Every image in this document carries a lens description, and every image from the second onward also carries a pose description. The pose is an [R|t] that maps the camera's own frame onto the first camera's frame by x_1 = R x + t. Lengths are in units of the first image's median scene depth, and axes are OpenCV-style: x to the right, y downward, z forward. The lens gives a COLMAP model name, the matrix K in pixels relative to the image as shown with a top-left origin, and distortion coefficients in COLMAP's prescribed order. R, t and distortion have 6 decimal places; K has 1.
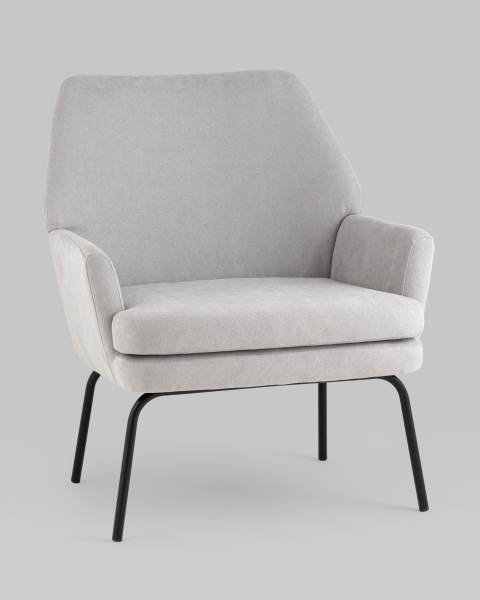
lens RADIAL K [[2512.1, 0, 240.0], [0, 2512.1, 300.0], [0, 0, 1]] dist [-0.145180, 2.236054]
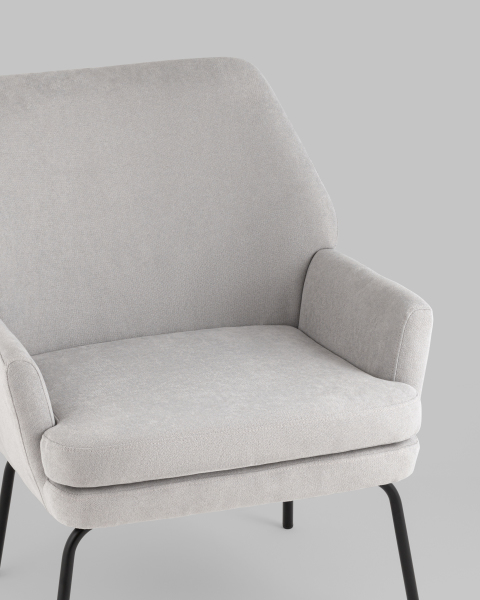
lens RADIAL K [[2512.1, 0, 240.0], [0, 2512.1, 300.0], [0, 0, 1]] dist [-0.145180, 2.236054]
pose [[0.998058, -0.021465, 0.058470, -0.031271], [0.007086, 0.971776, 0.235797, -0.212730], [-0.061881, -0.234925, 0.970042, 0.211461]]
